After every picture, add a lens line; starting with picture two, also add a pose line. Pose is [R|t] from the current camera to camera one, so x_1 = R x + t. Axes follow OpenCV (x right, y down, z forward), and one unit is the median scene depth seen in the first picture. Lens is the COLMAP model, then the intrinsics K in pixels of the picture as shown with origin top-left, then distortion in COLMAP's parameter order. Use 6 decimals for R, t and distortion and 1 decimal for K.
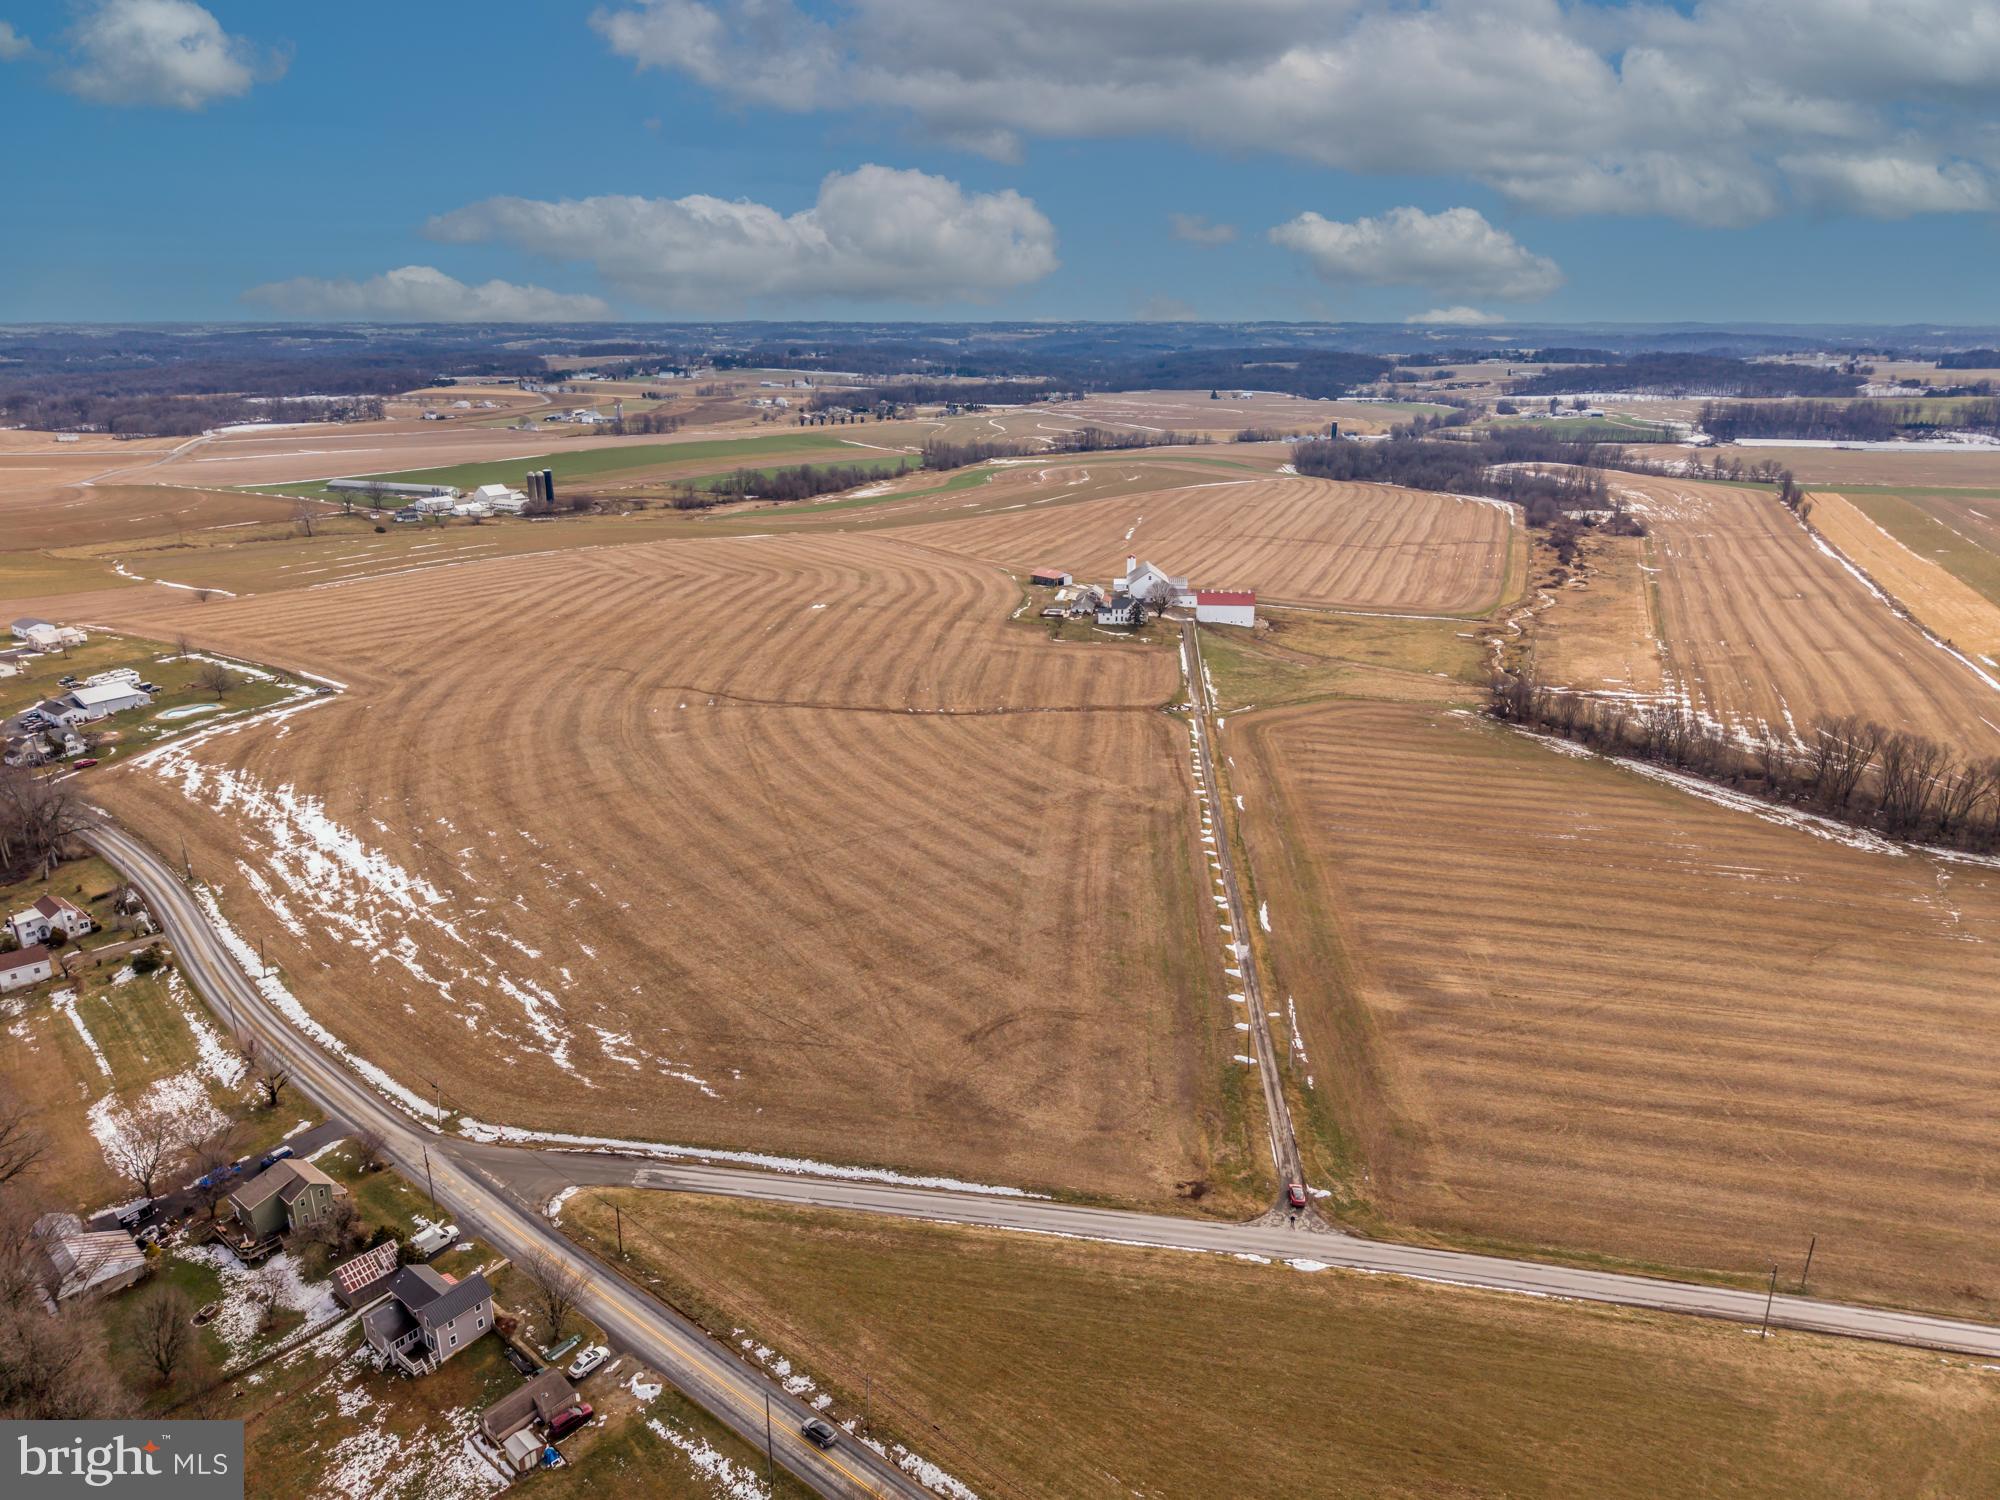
lens RADIAL K [[1348.7, 0, 1002.8], [0, 1348.7, 748.7], [0, 0, 1]] dist [0.019972, -0.022526]
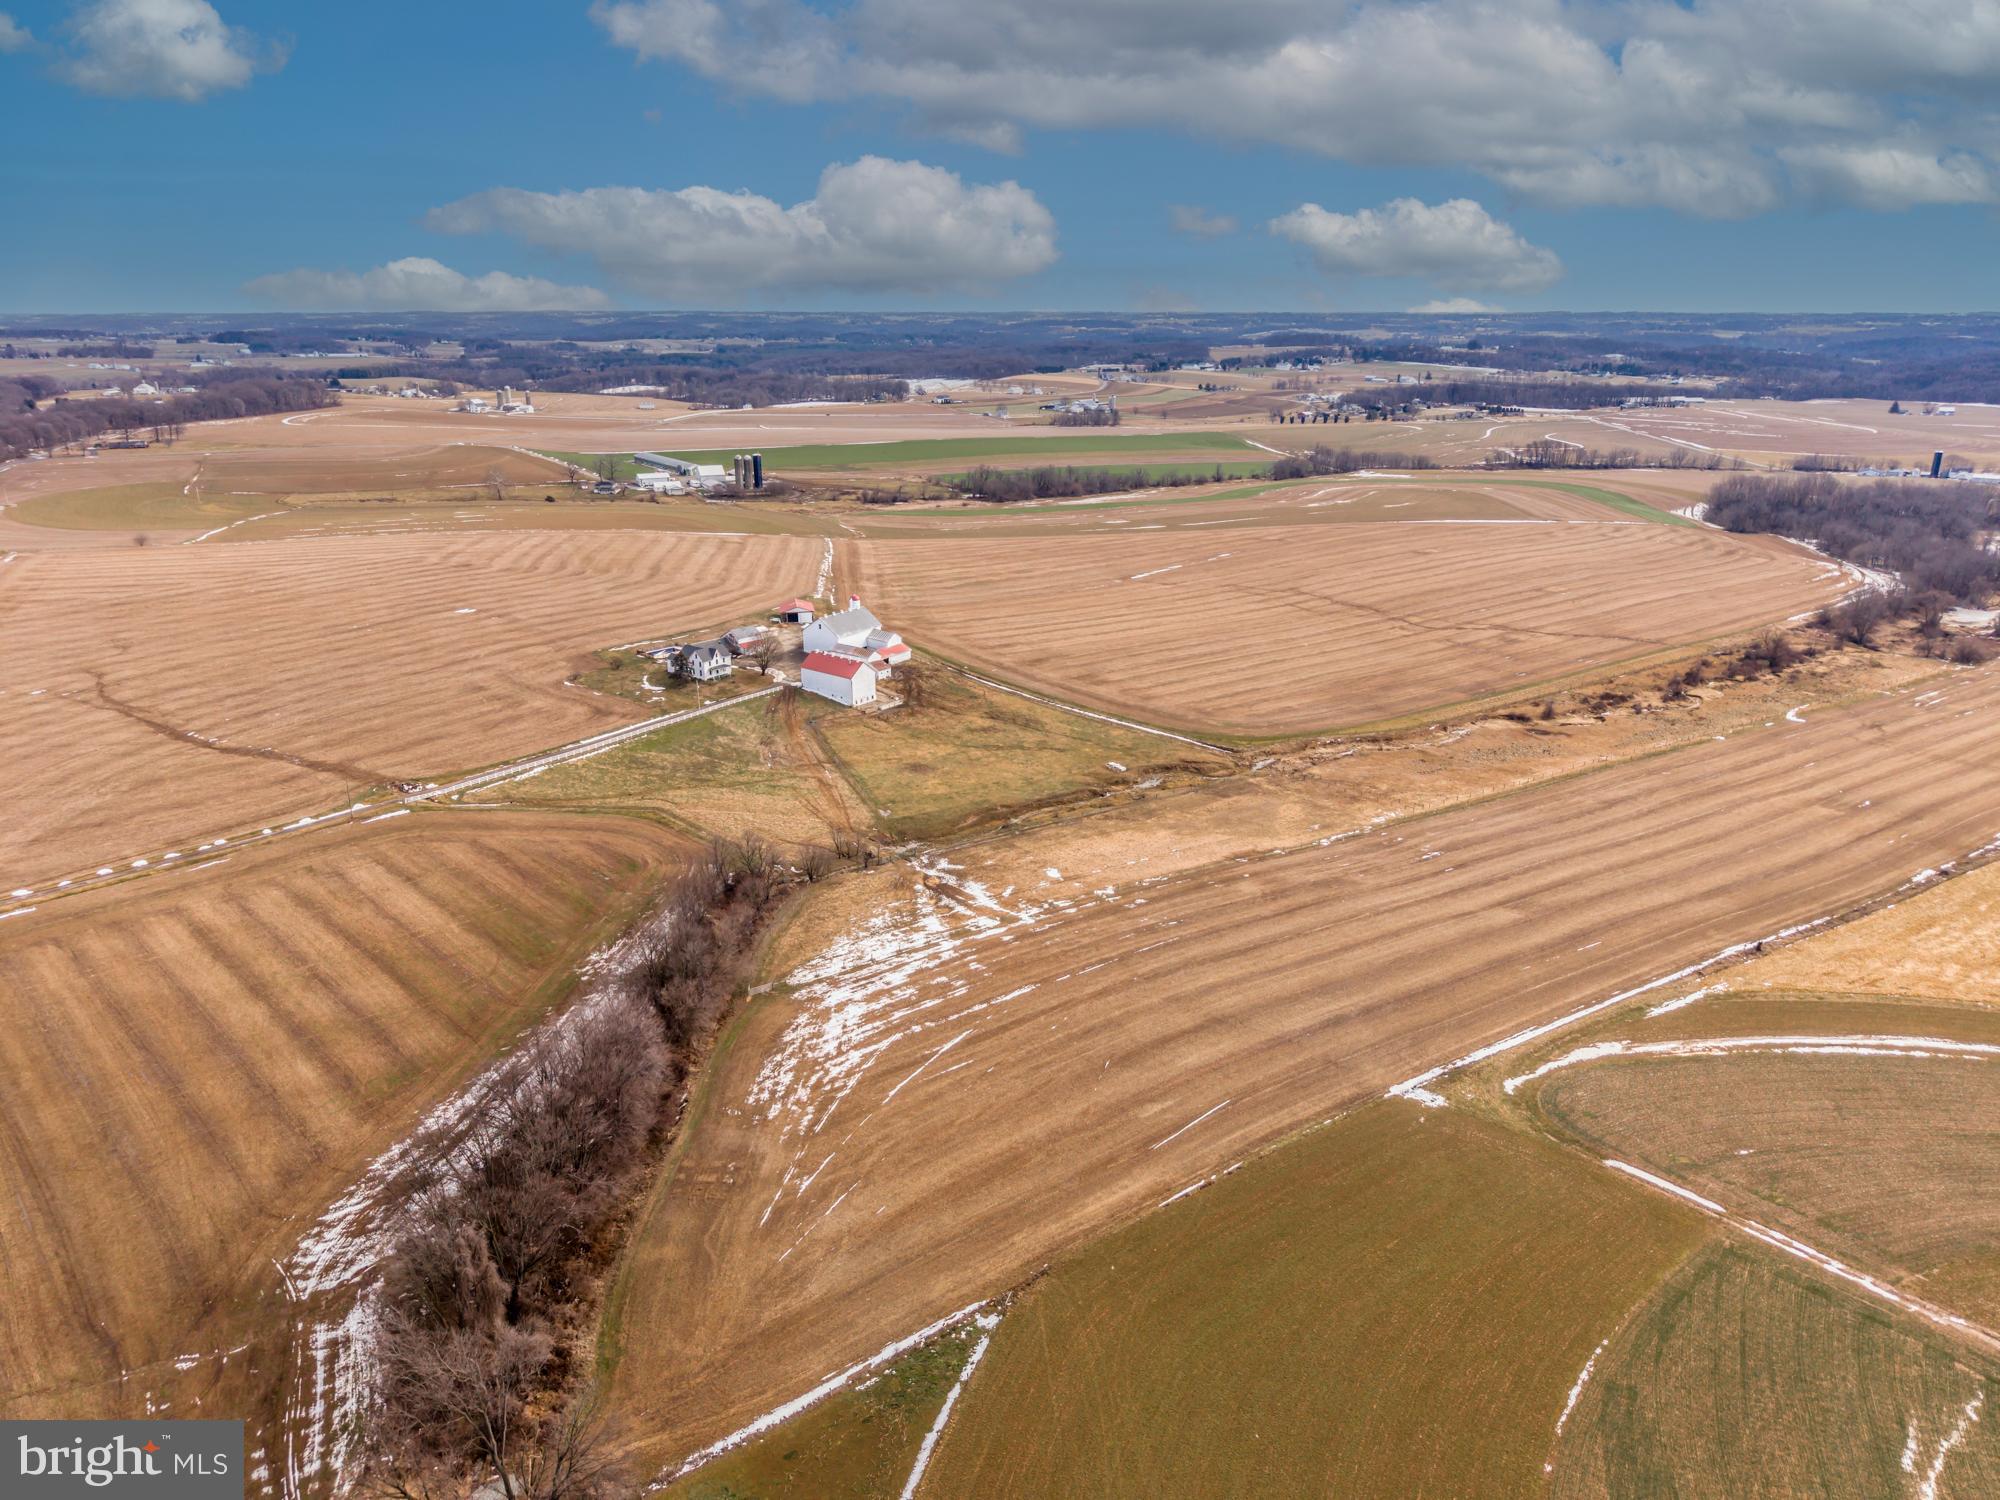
lens RADIAL K [[1348.7, 0, 1002.8], [0, 1348.7, 748.7], [0, 0, 1]] dist [0.019972, -0.022526]
pose [[0.834075, 0.169779, -0.524875, 0.955422], [-0.166476, 0.984570, 0.053928, -0.175198], [0.525932, 0.042399, 0.849469, 0.570588]]
